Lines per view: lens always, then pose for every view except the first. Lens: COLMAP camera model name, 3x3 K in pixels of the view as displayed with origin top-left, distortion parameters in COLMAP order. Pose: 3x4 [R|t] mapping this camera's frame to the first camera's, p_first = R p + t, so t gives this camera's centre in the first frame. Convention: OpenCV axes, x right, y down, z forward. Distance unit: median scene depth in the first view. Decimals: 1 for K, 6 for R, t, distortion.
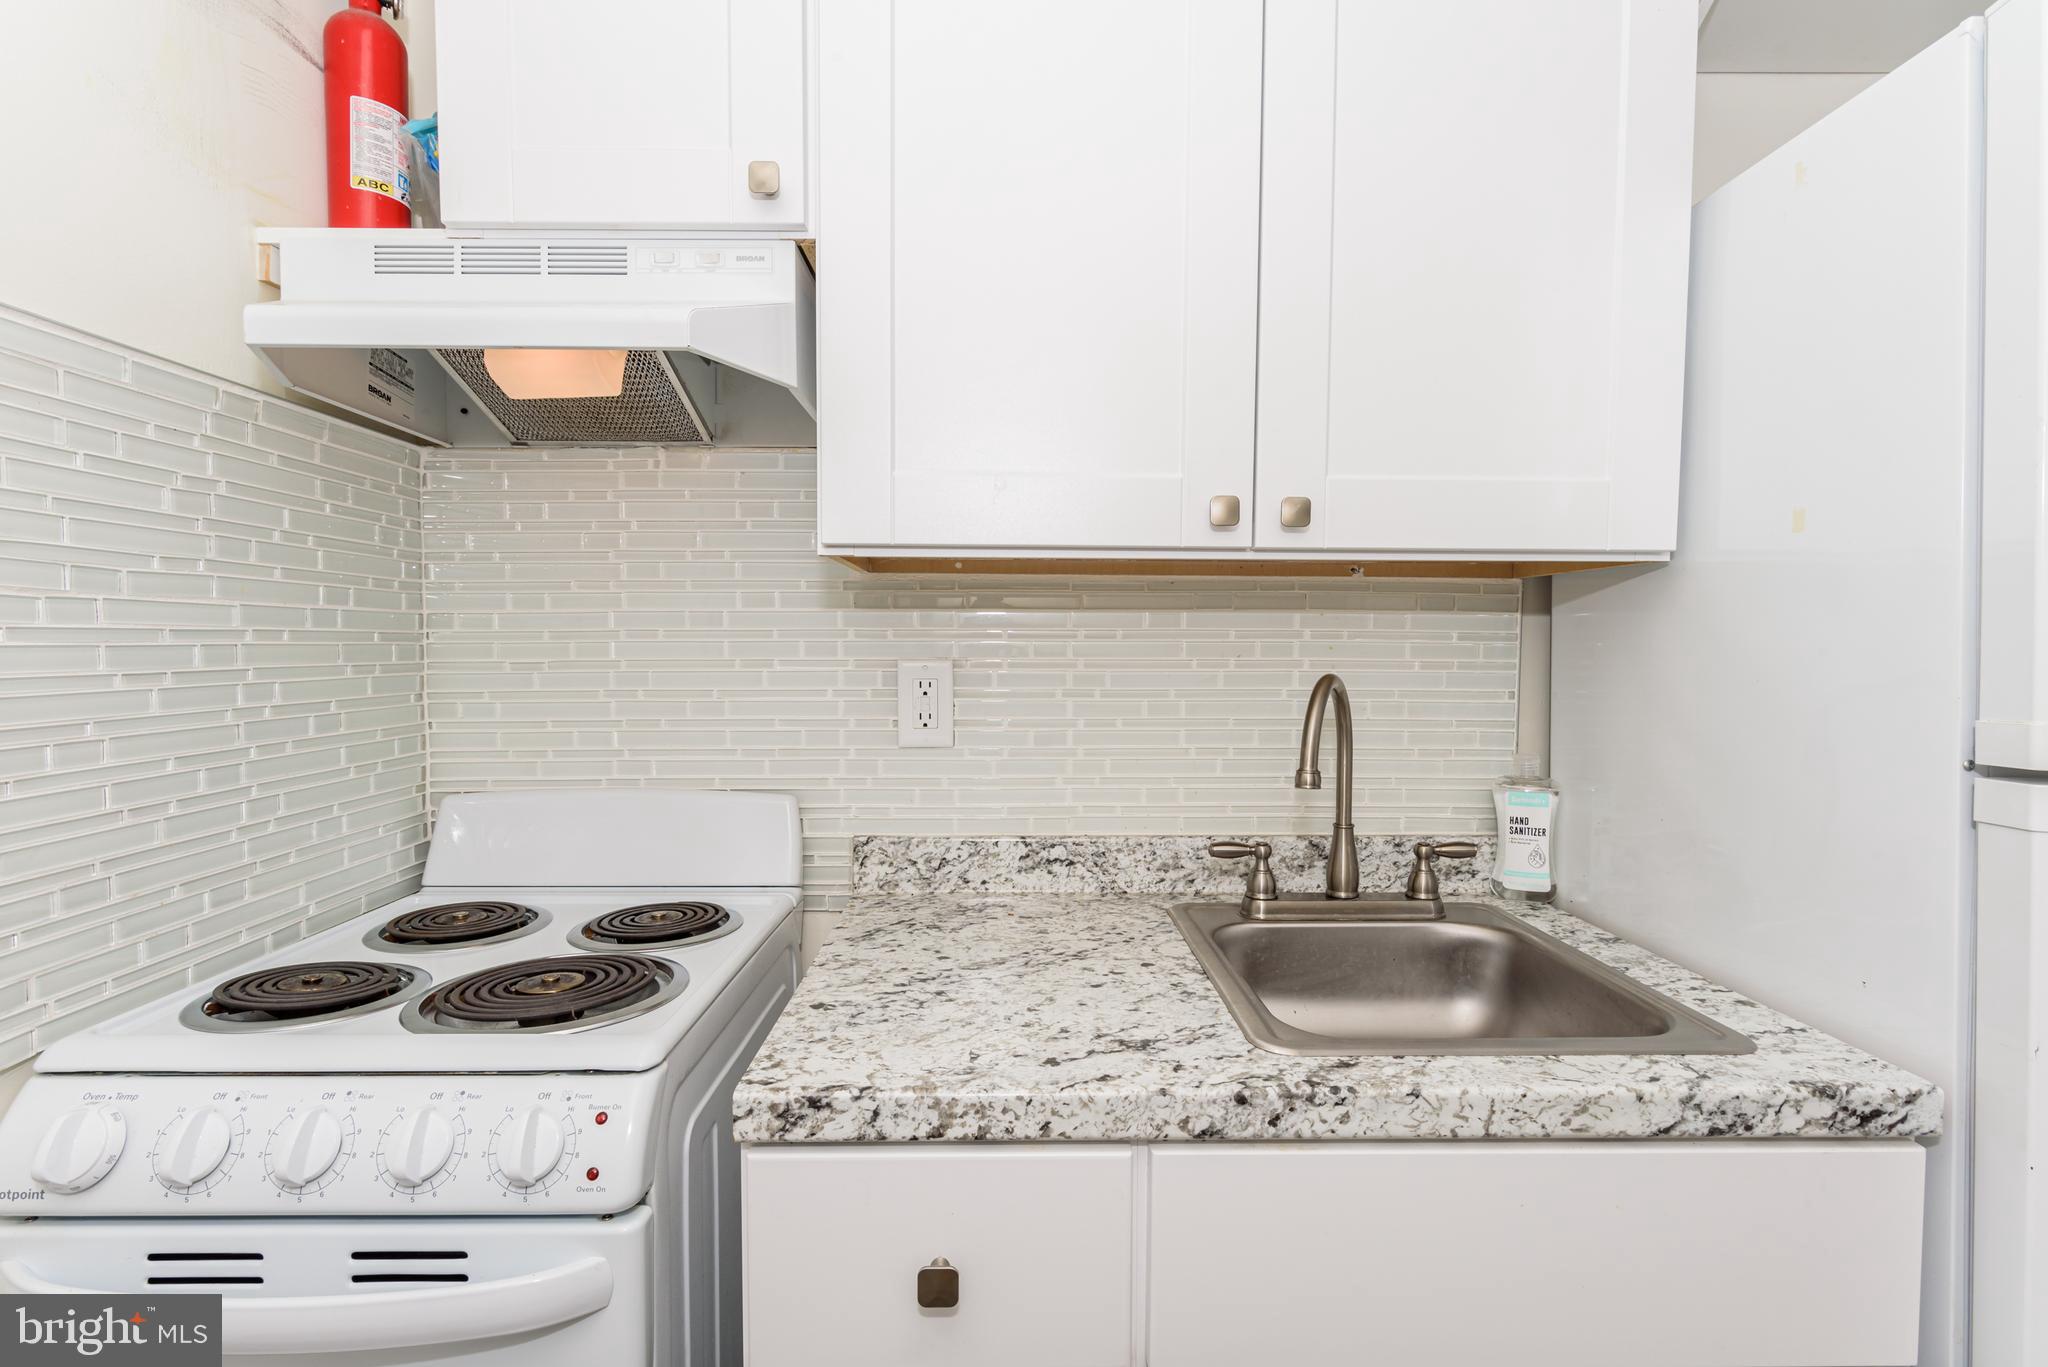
lens RADIAL K [[989.5, 0, 1017.1], [0, 989.5, 695.5], [0, 0, 1]] dist [0.001769, -0.000751]
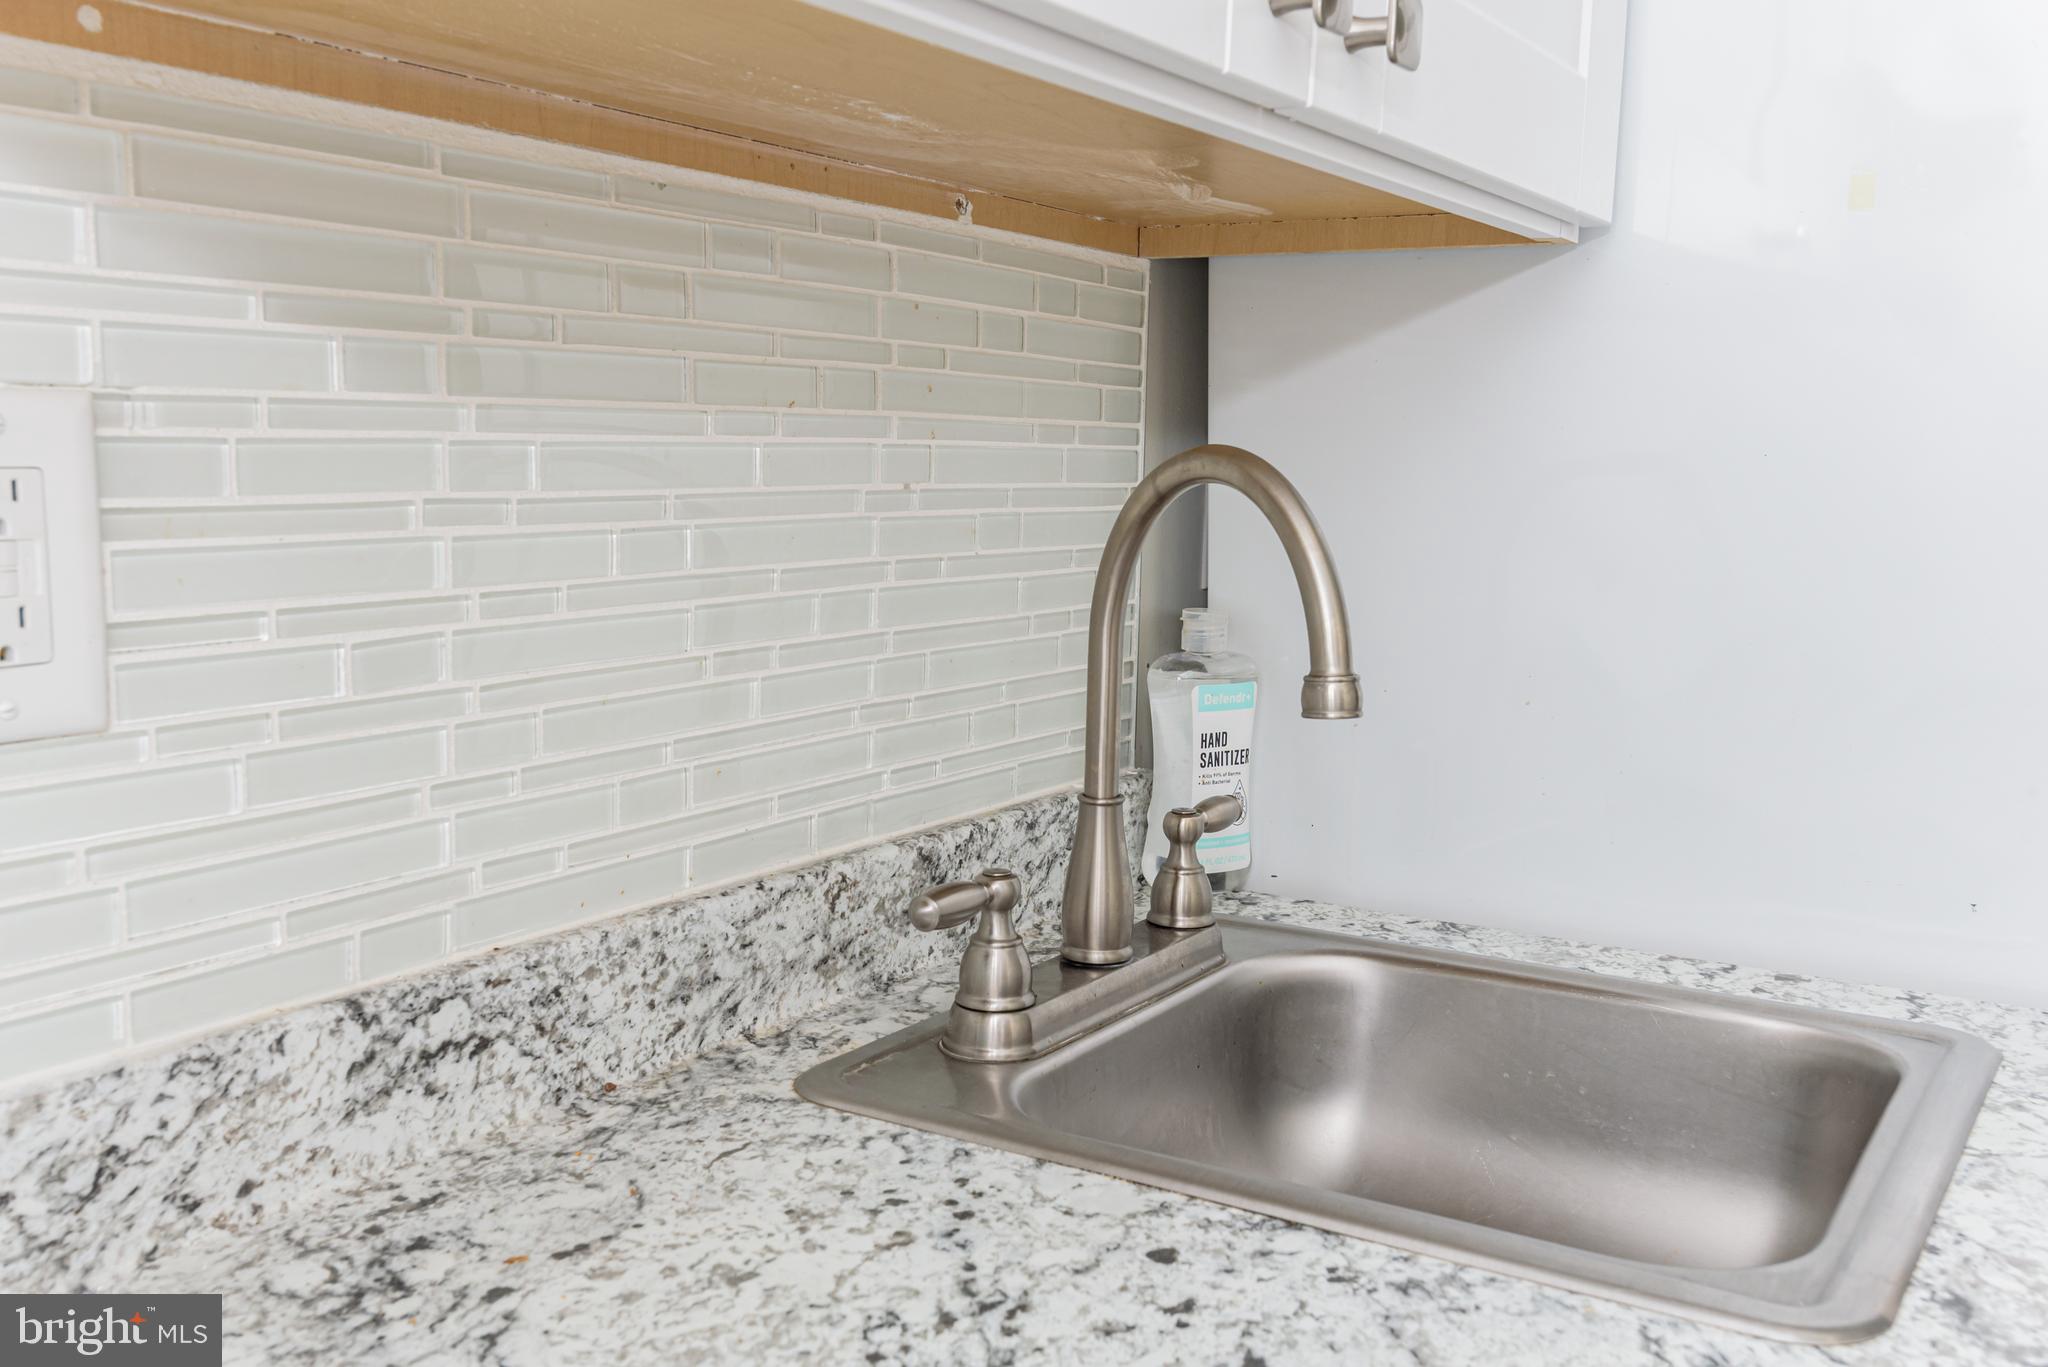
lens RADIAL K [[1920.8, 0, 1008.3], [0, 1920.8, 698.9], [0, 0, 1]] dist [0.002660, 0.000000]
pose [[0.551656, -0.104691, 0.827476, -0.415661], [0.025271, 0.993734, 0.108878, -0.005917], [-0.833689, -0.039152, 0.550845, 0.610320]]
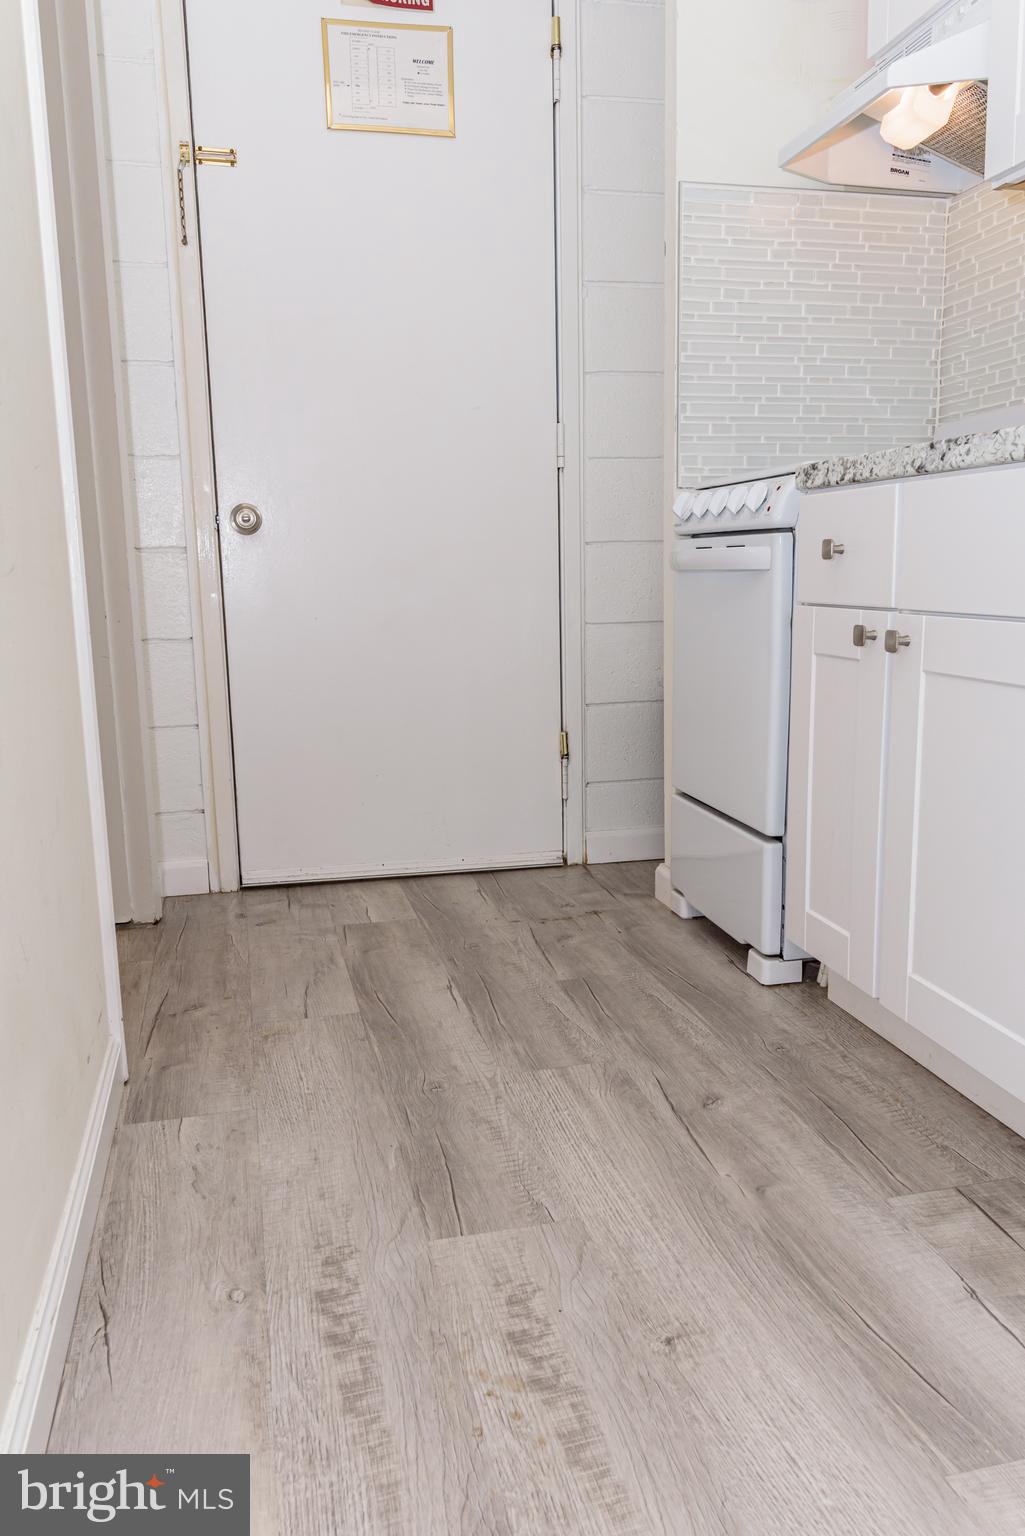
lens RADIAL K [[1144.4, 0, 525.9], [0, 1144.4, 763.6], [0, 0, 1]] dist [0.010393, -0.015517]
pose [[0.224308, 0.165683, -0.960331, 1.340911], [-0.030717, 0.986154, 0.162964, 0.420023], [0.974034, -0.007055, 0.226292, -0.092837]]
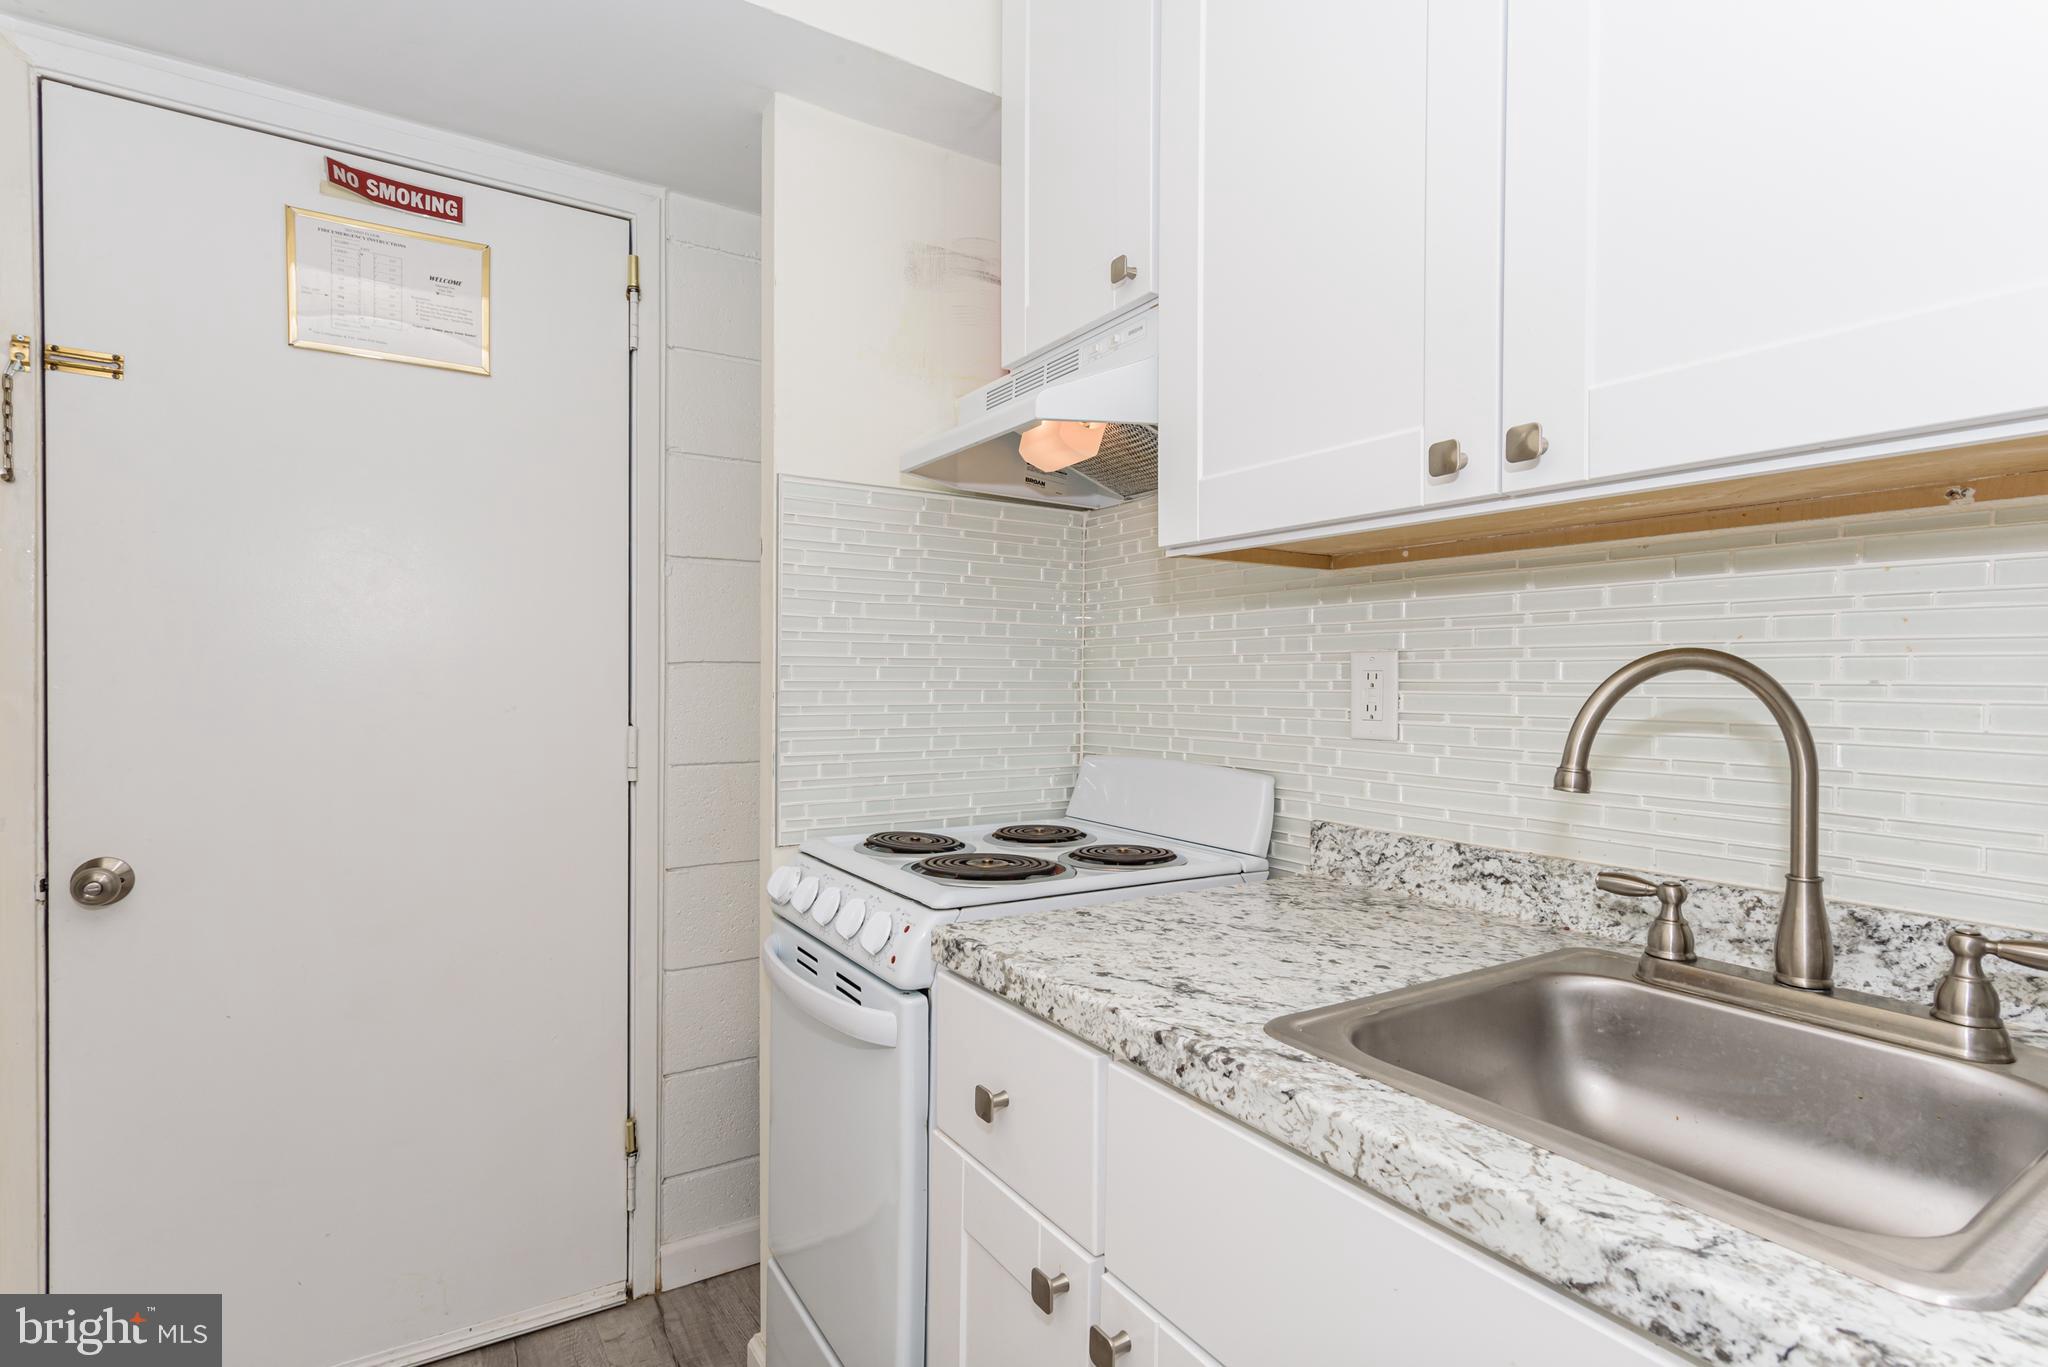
lens RADIAL K [[989.5, 0, 1020.4], [0, 989.5, 692.3], [0, 0, 1]] dist [0.001769, -0.000751]
pose [[0.528225, 0.012341, -0.849015, 0.661781], [-0.049446, 0.998645, -0.016247, 0.045709], [0.847664, 0.050562, 0.528119, 0.202066]]
